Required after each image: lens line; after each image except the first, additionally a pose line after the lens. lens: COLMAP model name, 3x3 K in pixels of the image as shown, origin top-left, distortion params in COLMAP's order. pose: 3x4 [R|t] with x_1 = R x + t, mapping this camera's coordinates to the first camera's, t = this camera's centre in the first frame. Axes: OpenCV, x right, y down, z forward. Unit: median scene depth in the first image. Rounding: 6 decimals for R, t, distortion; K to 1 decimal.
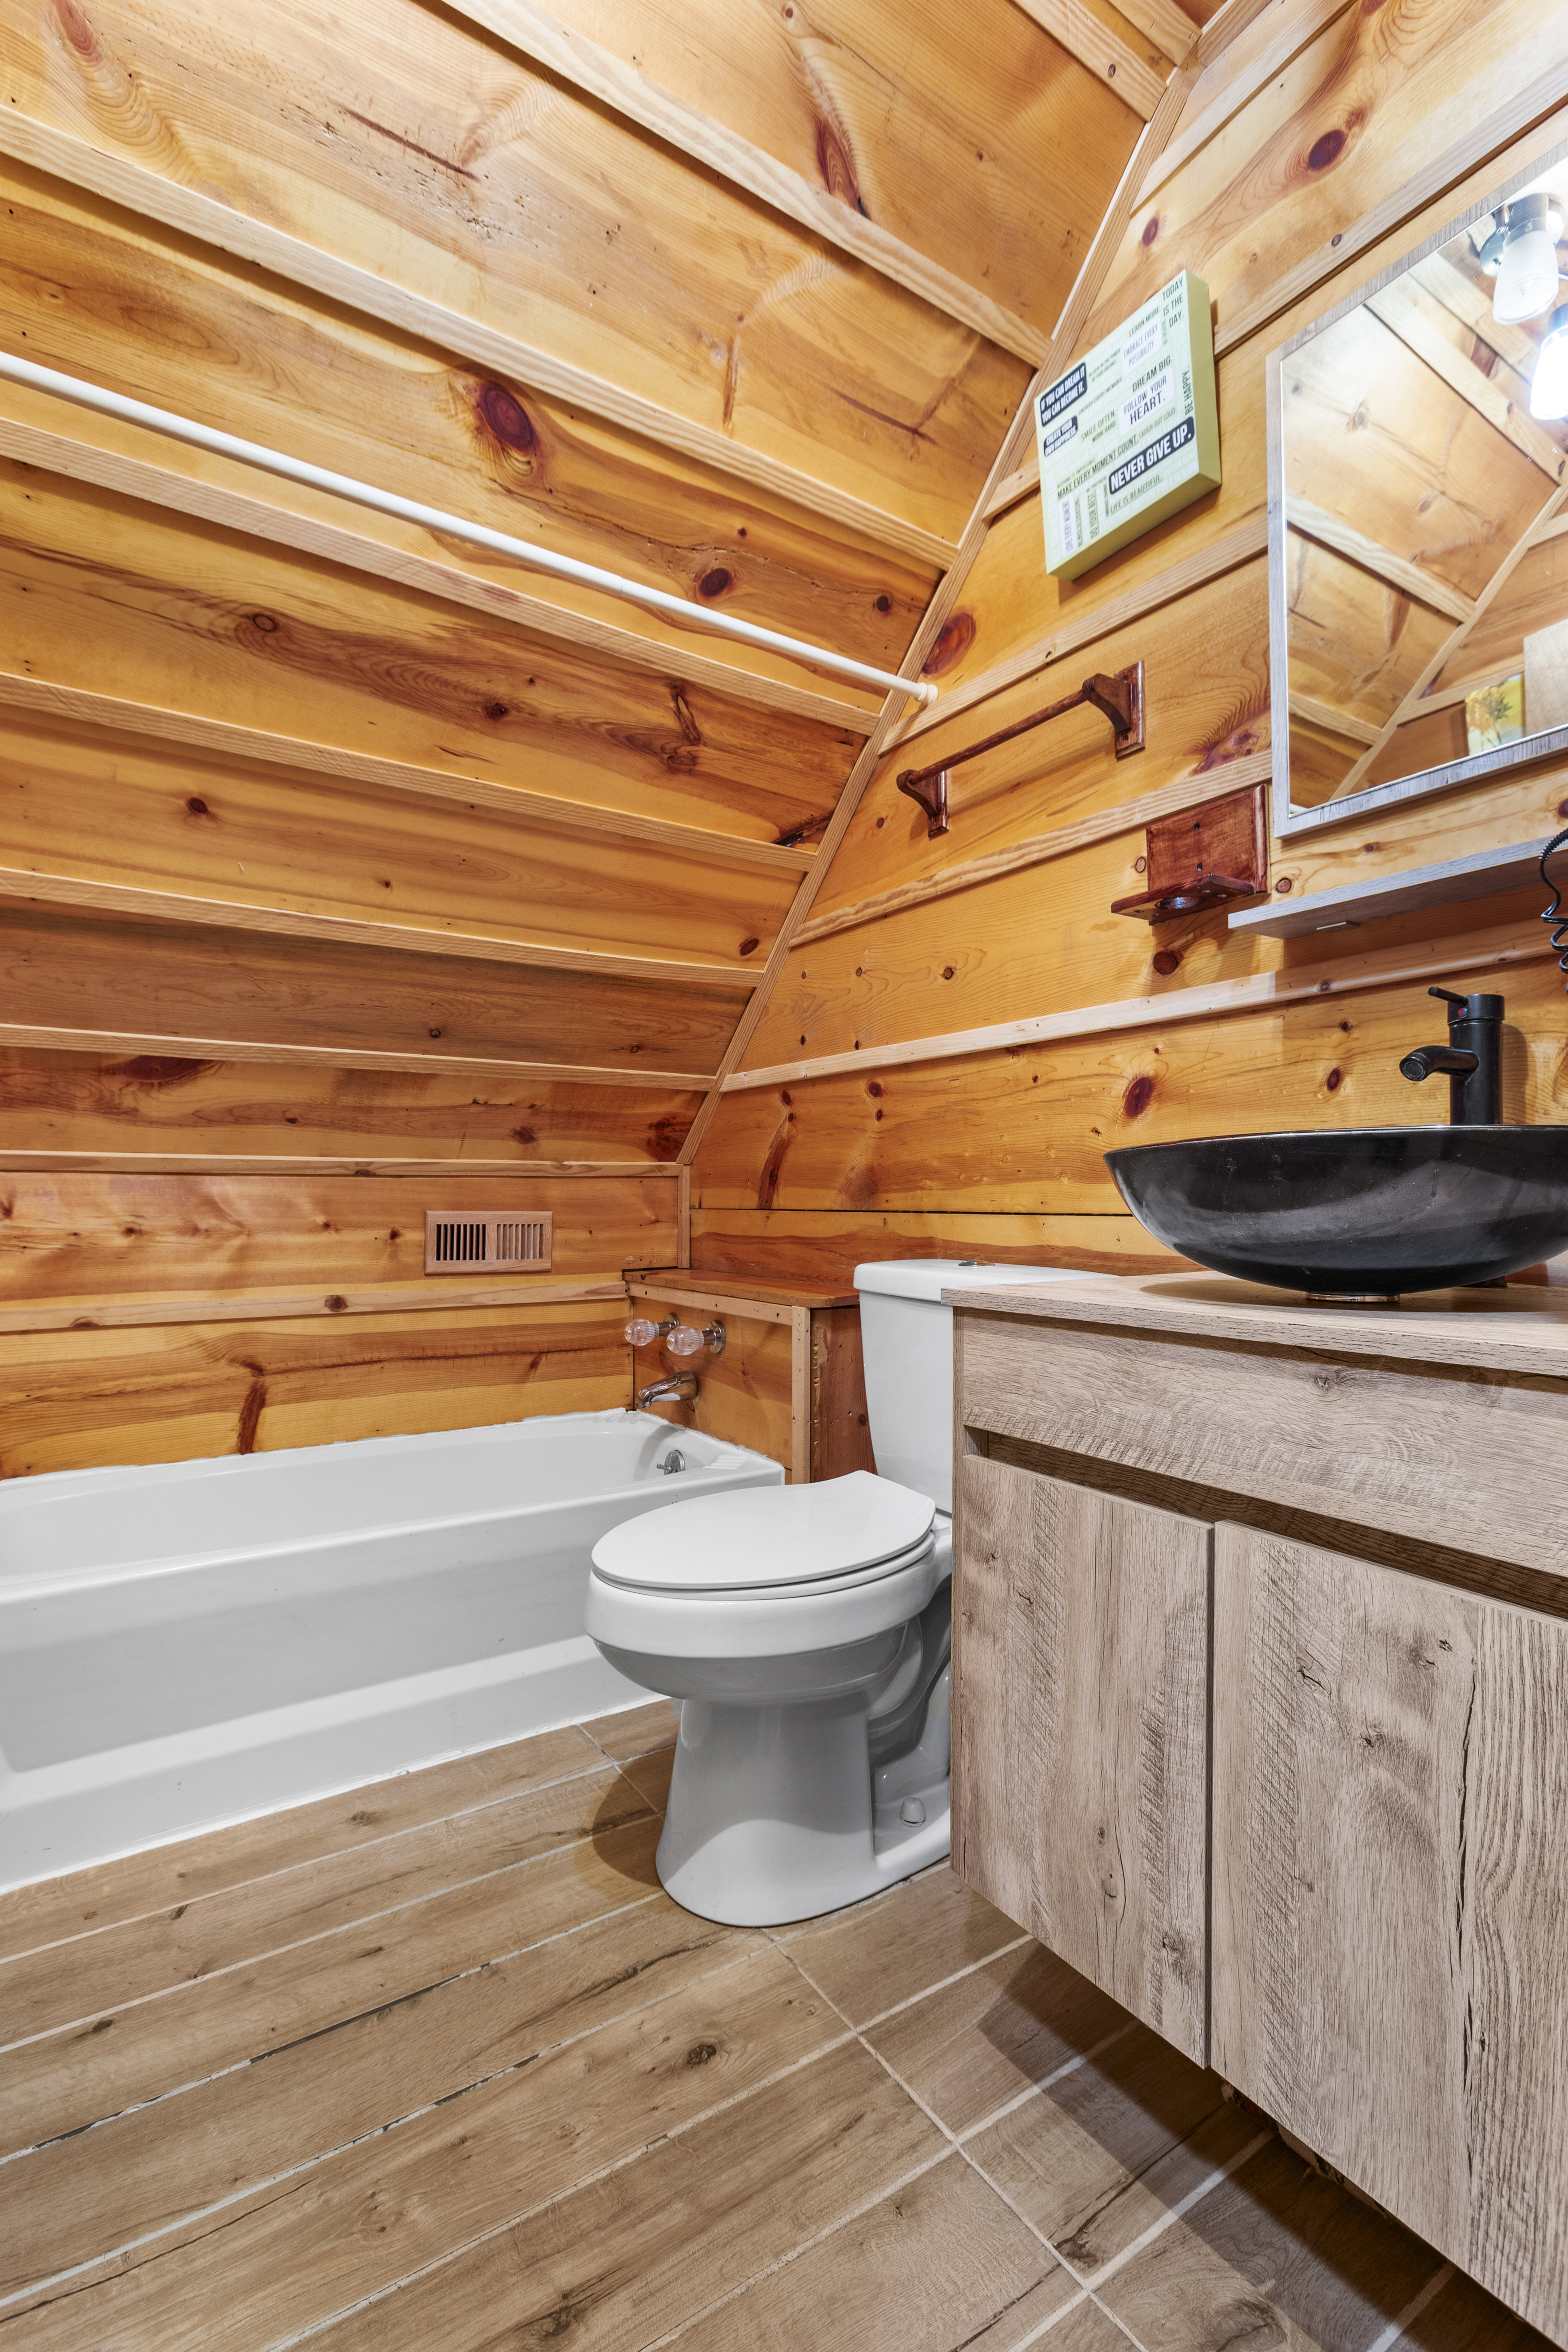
lens RADIAL K [[1061.9, 0, 784.0], [0, 1061.9, 1176.0], [0, 0, 1]] dist [0.014949, -0.007799]
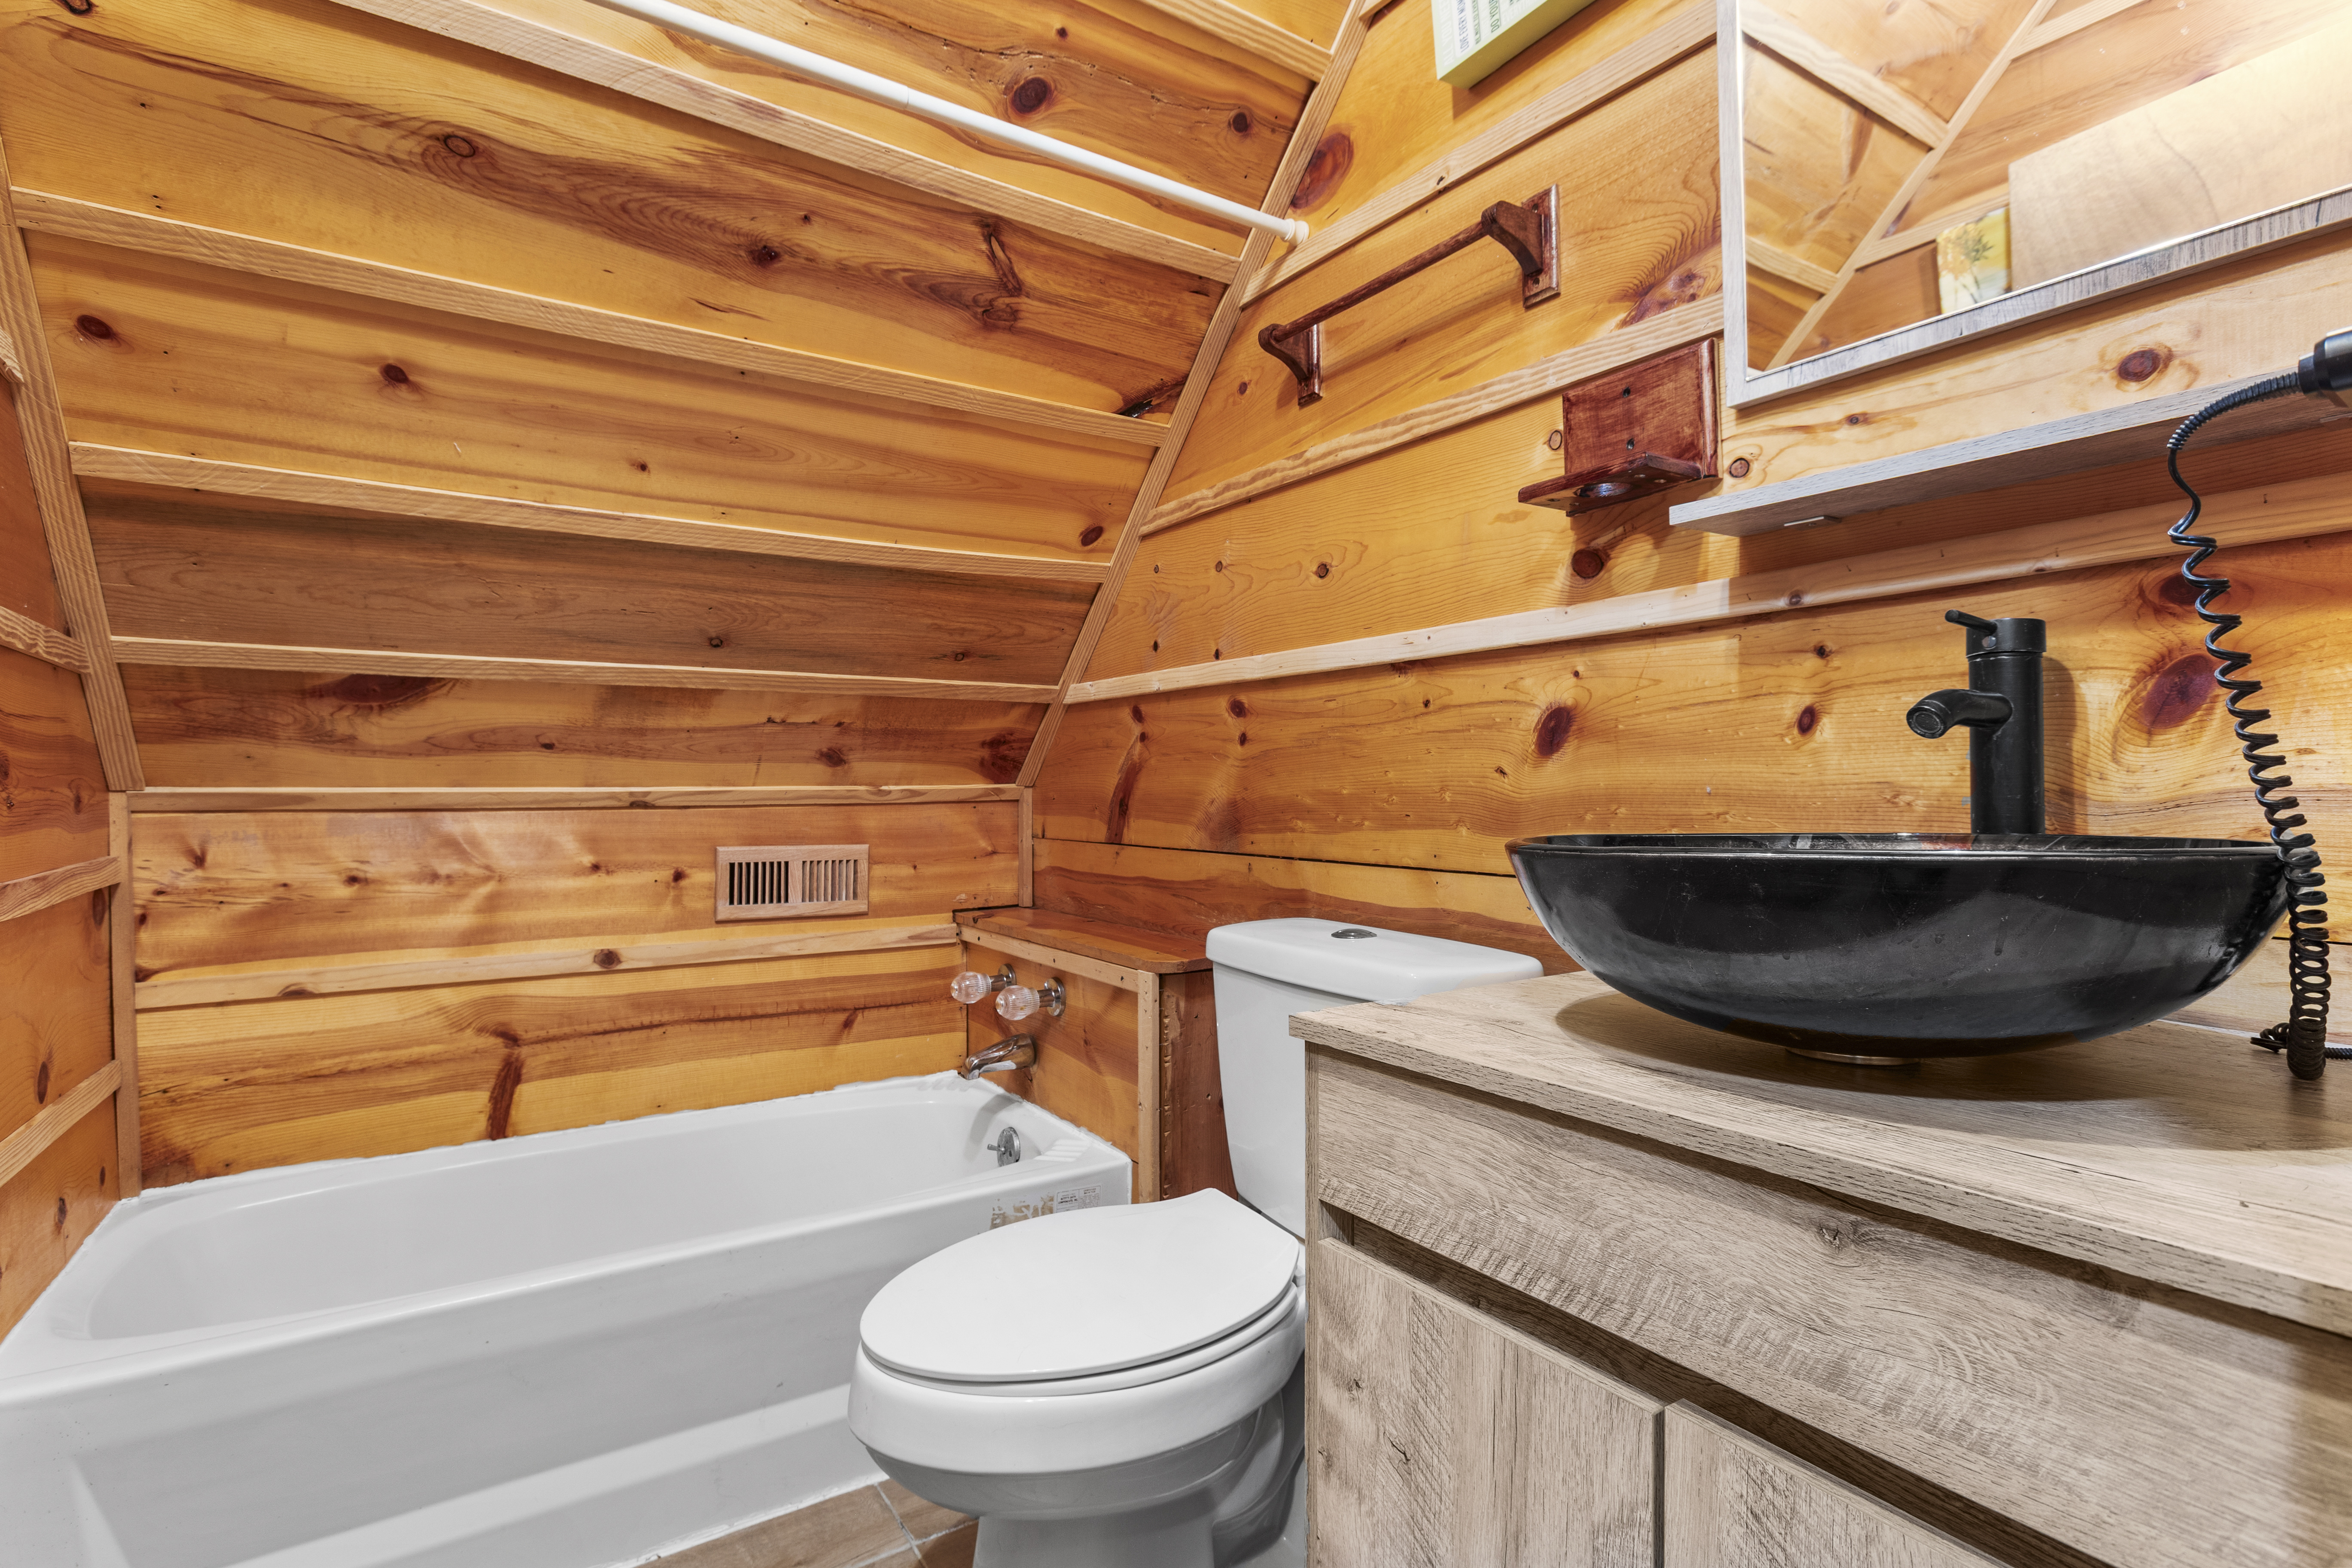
lens RADIAL K [[1131.1, 0, 1167.1], [0, 1131.1, 764.5], [0, 0, 1]] dist [0.007847, -0.000858]
pose [[0.999951, -0.003819, -0.009160, 0.042424], [0.003841, 0.999990, 0.002320, -0.043713], [0.009151, -0.002355, 0.999955, 0.123329]]
